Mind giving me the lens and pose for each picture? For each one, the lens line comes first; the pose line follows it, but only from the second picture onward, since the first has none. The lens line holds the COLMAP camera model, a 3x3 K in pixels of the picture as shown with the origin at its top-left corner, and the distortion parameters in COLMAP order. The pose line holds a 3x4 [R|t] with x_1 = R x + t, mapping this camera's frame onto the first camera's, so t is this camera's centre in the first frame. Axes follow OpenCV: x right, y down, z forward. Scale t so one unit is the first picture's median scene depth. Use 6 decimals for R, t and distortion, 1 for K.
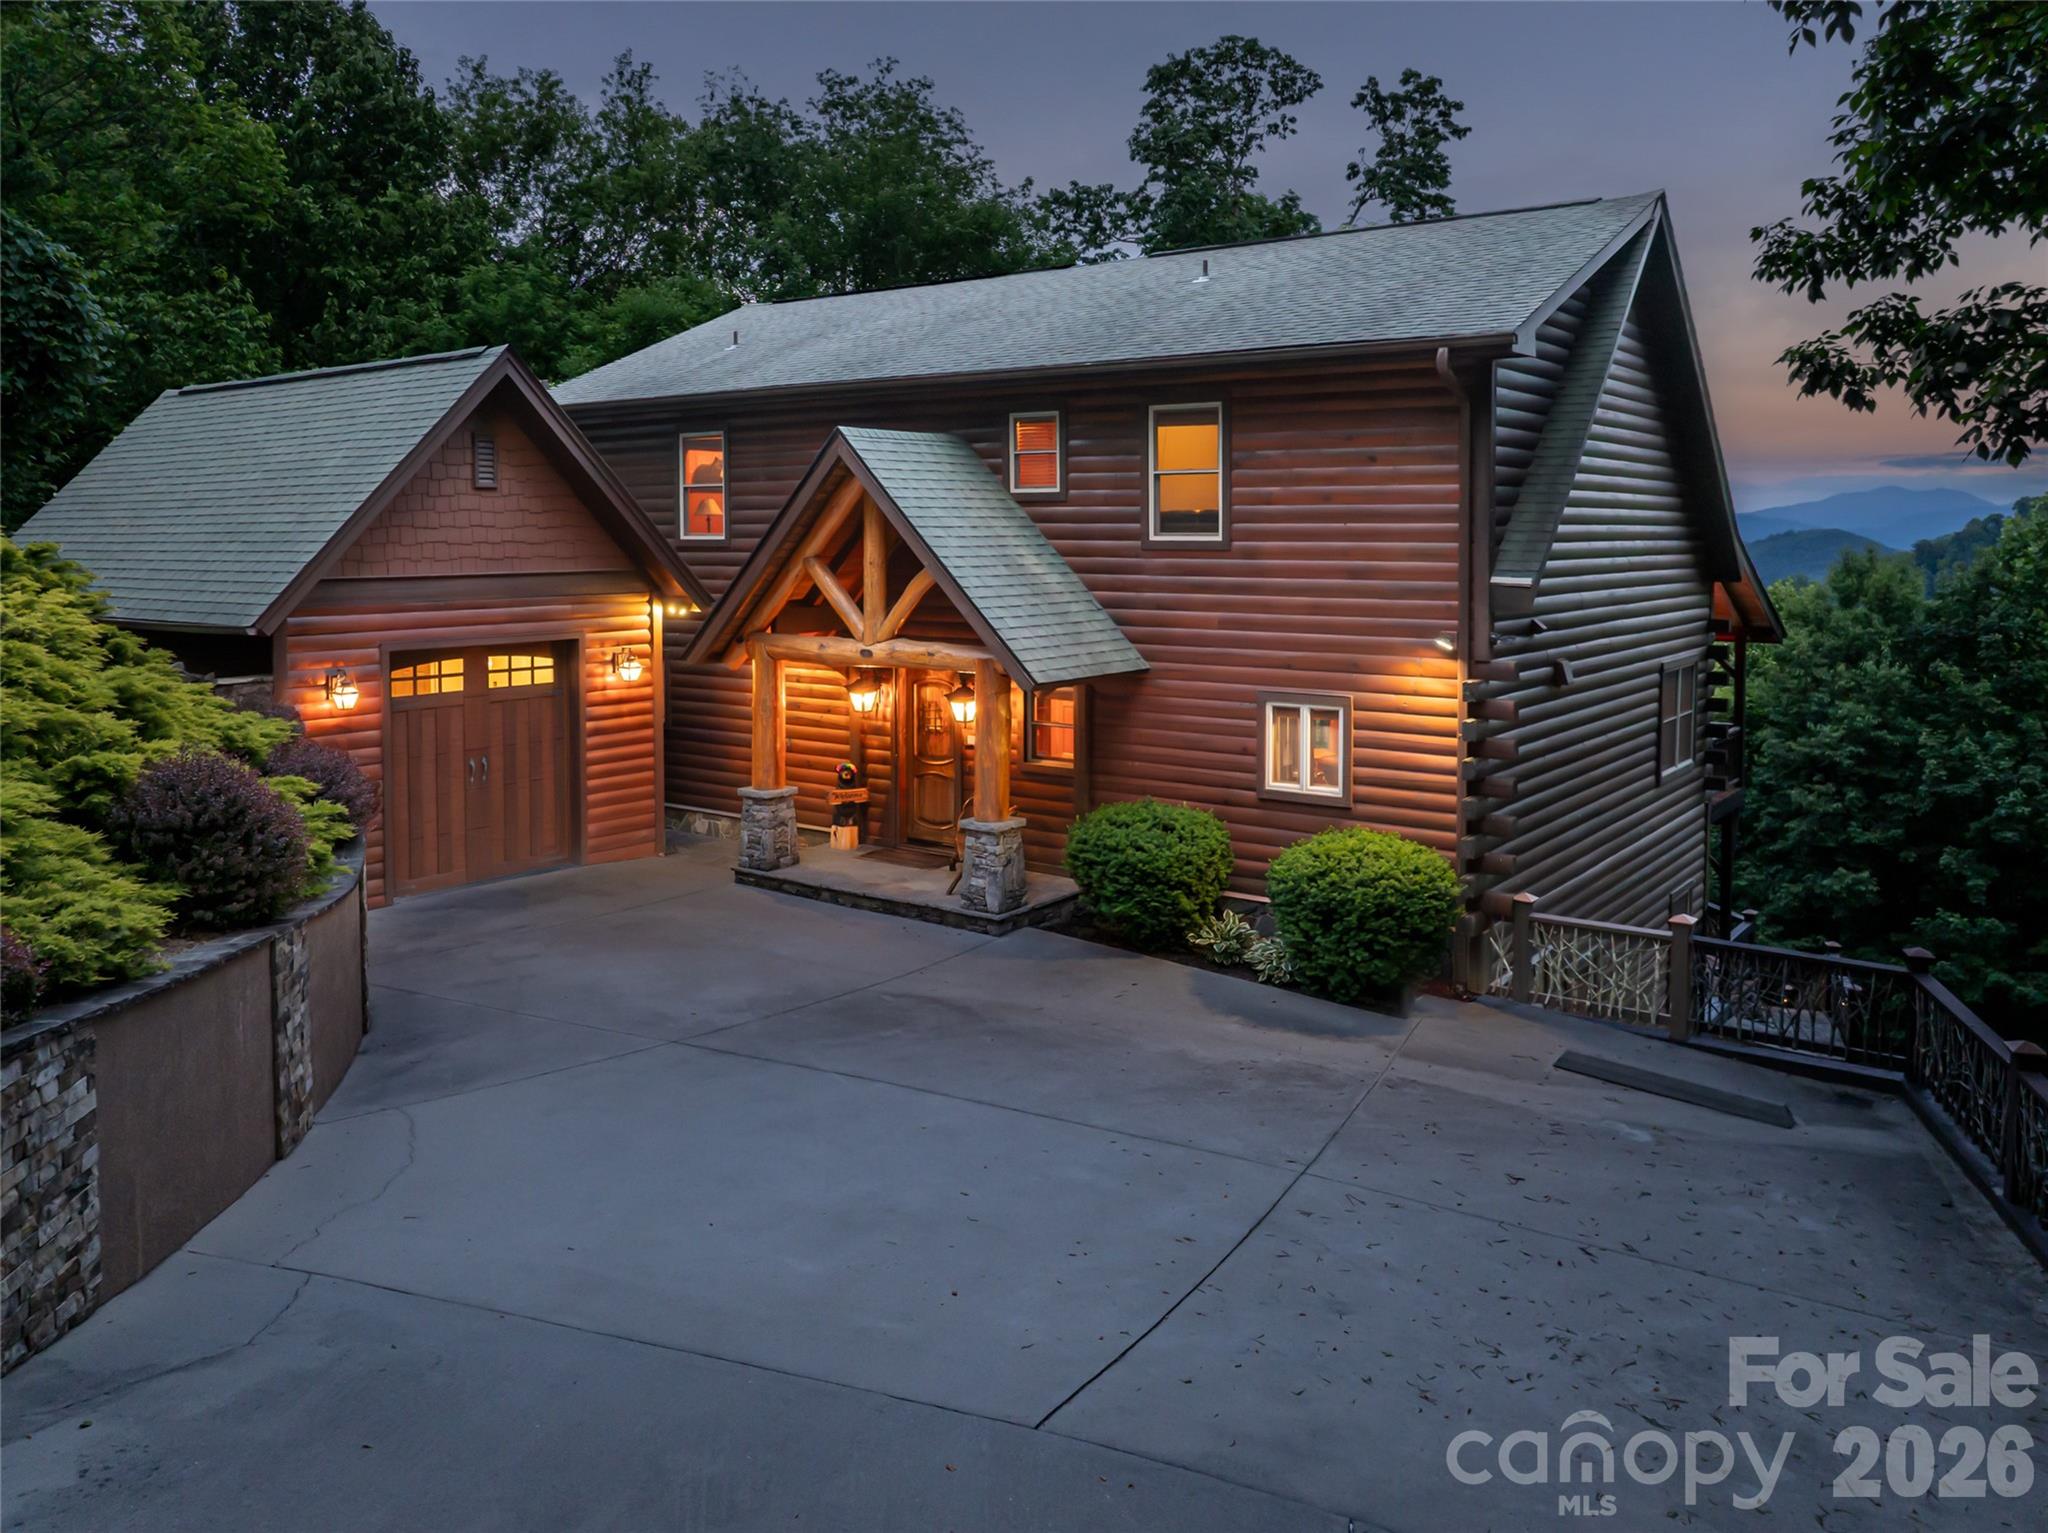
lens RADIAL K [[1526.7, 0, 1055.1], [0, 1526.7, 606.8], [0, 0, 1]] dist [-0.069548, -0.008686]
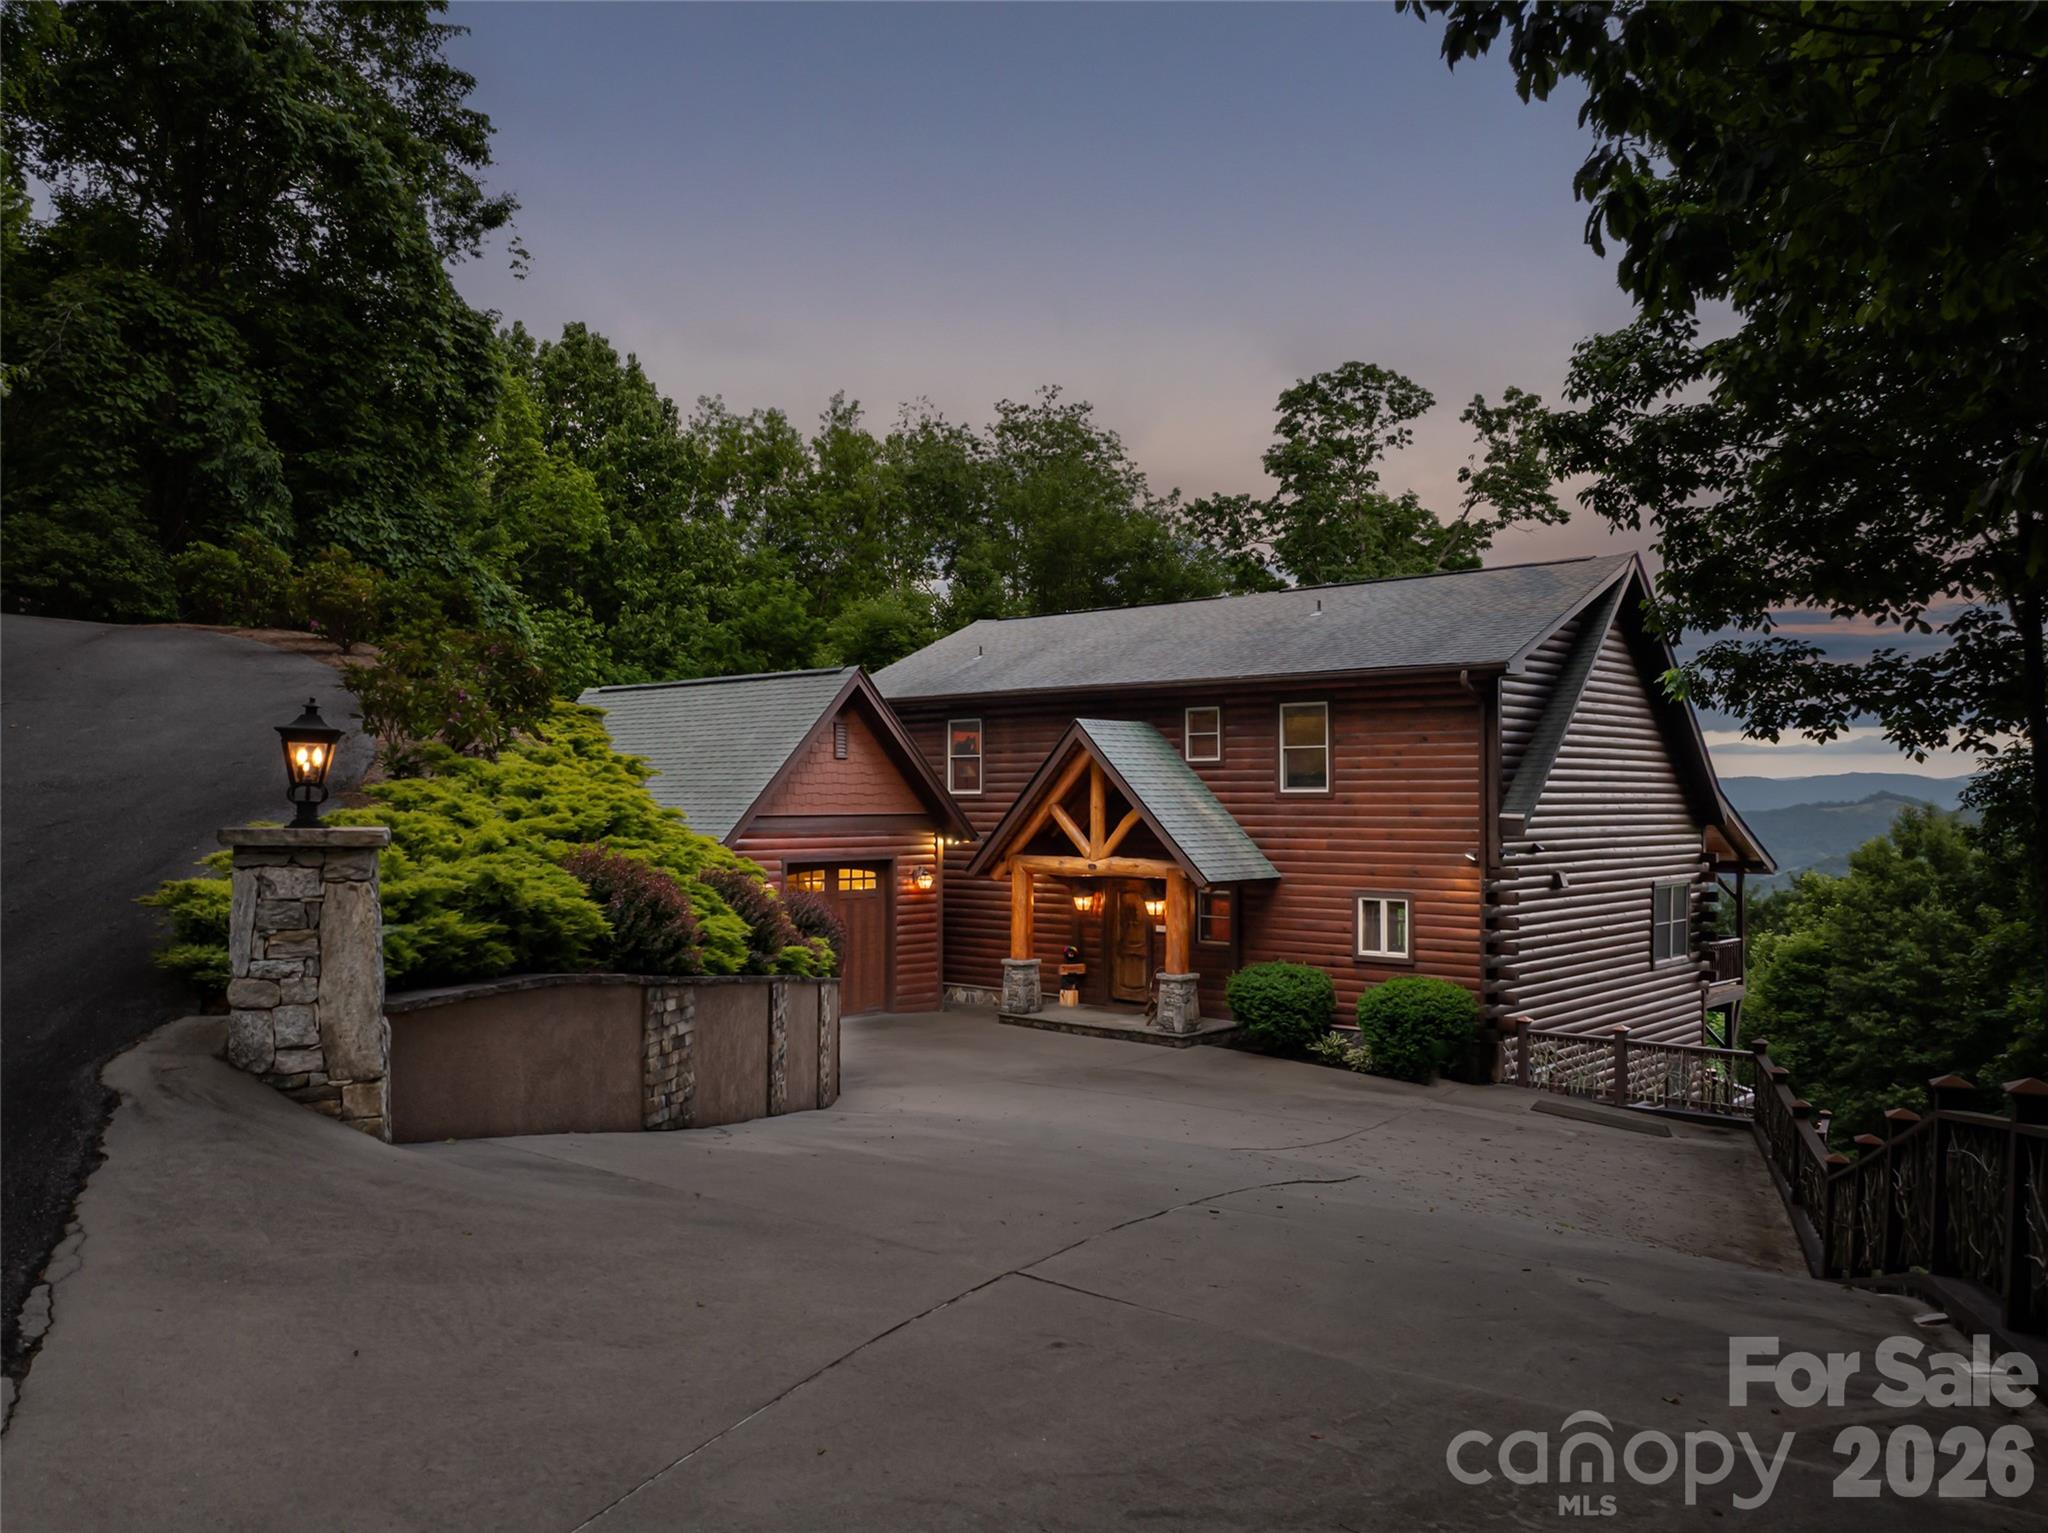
lens RADIAL K [[1534.2, 0, 1028.0], [0, 1534.2, 781.2], [0, 0, 1]] dist [-0.033630, 0.001776]
pose [[0.994593, -0.000674, -0.103845, -0.025636], [-0.005659, 0.998142, -0.060675, 0.034311], [0.103693, 0.060935, 0.992741, -0.469039]]
